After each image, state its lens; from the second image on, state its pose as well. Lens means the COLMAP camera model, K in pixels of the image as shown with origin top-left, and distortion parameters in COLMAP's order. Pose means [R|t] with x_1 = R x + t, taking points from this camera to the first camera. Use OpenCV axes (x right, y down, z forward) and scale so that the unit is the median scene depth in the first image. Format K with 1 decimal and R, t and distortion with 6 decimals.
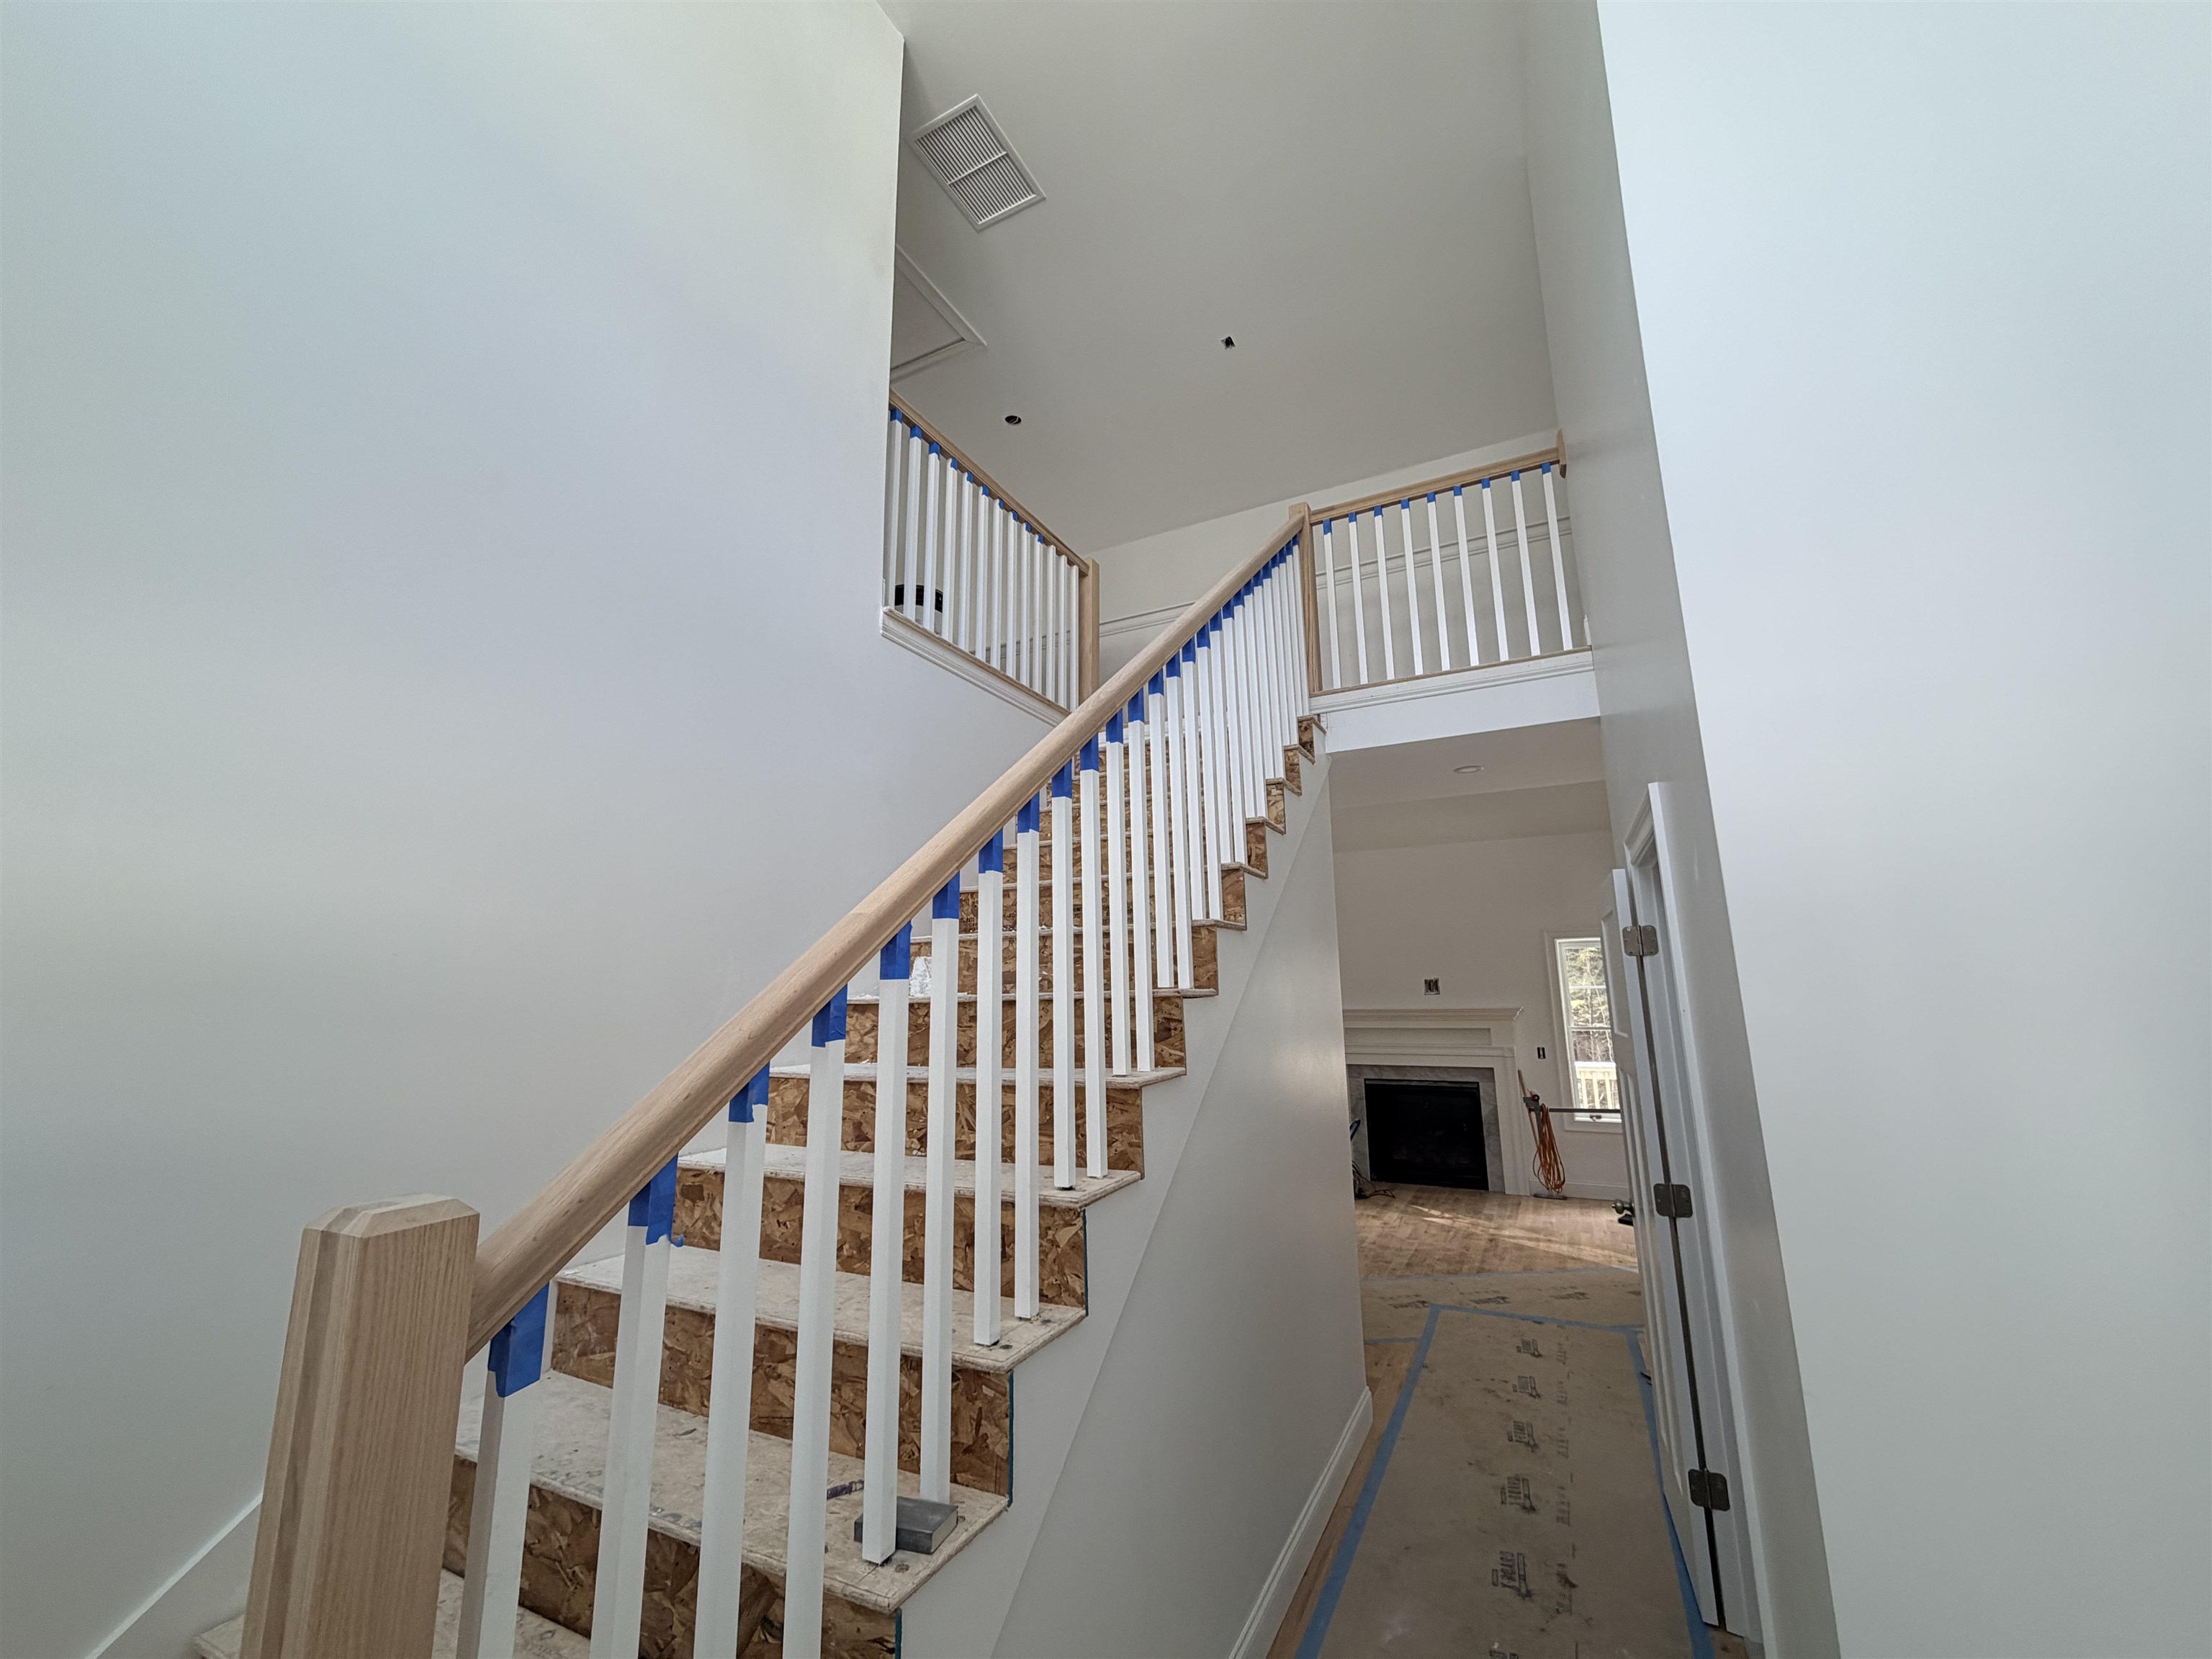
lens RADIAL K [[878.1, 0, 1104.4], [0, 878.1, 831.4], [0, 0, 1]] dist [0.001338, 0.000142]
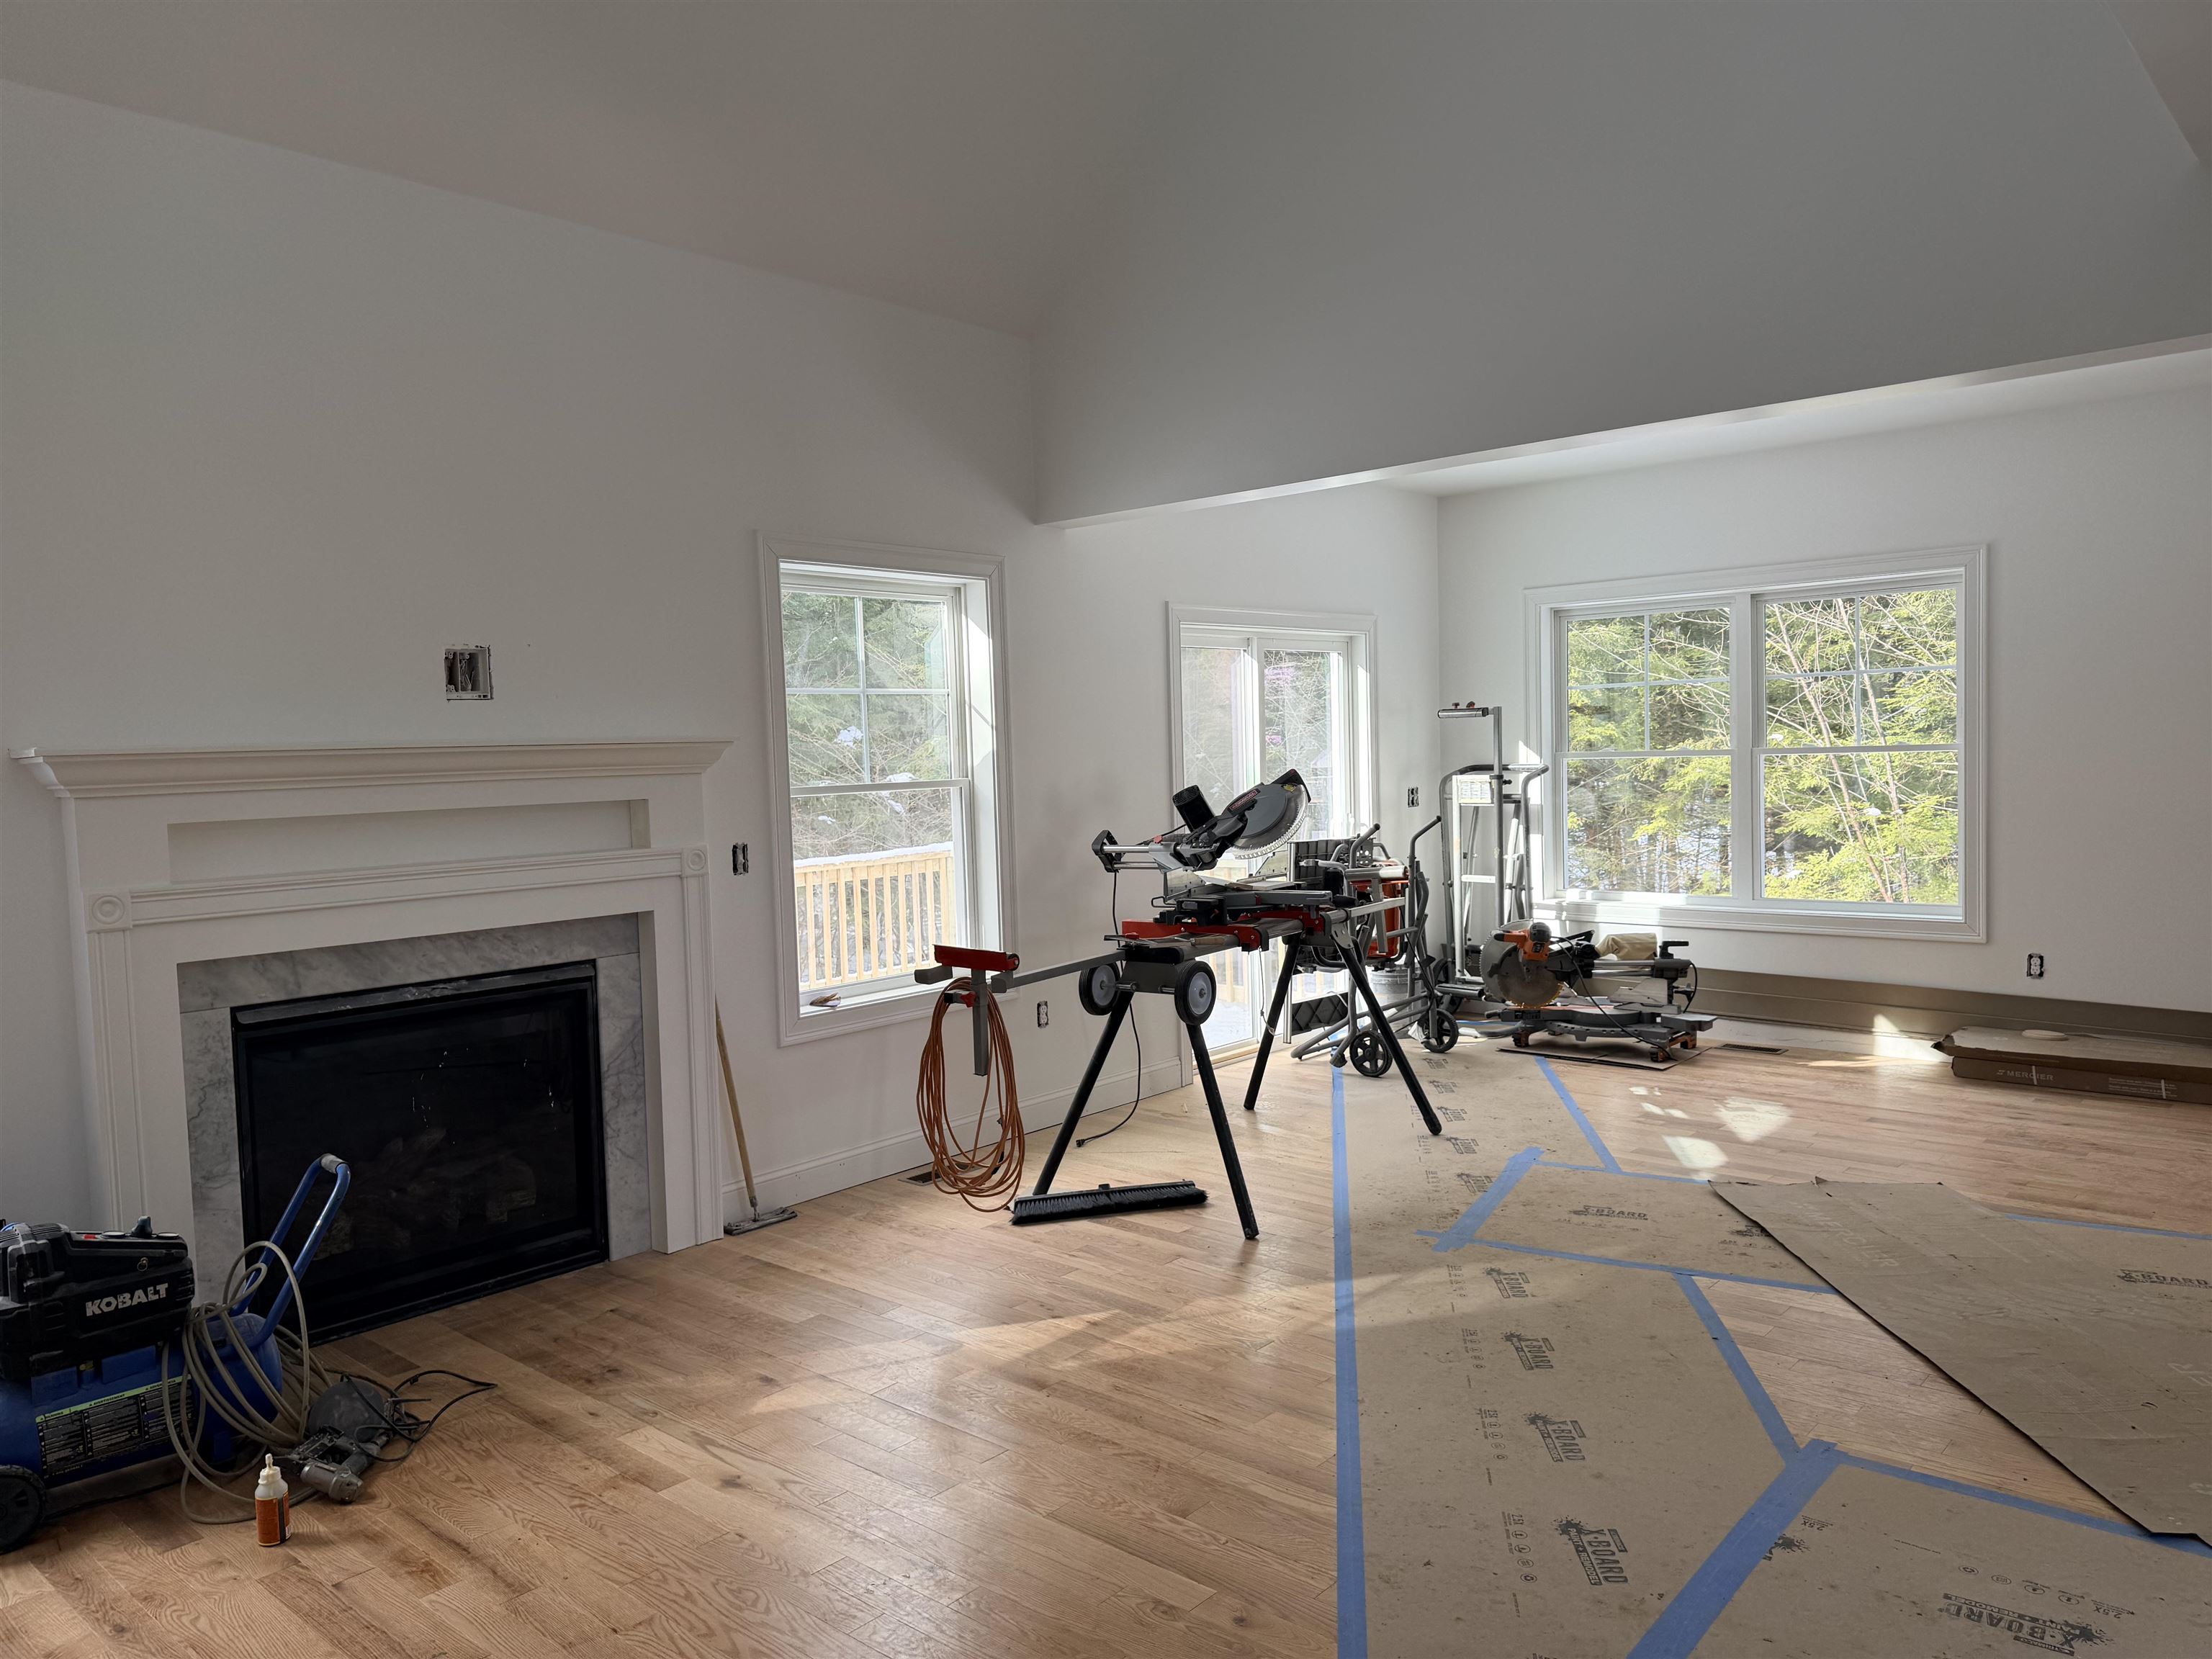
lens RADIAL K [[1546.9, 0, 1106.1], [0, 1546.9, 830.5], [0, 0, 1]] dist [0.004717, -0.001773]
pose [[0.233755, -0.047372, 0.971141, -0.099093], [-0.159568, 0.983401, 0.086378, 0.157152], [-0.959113, -0.175154, 0.222316, 0.698696]]
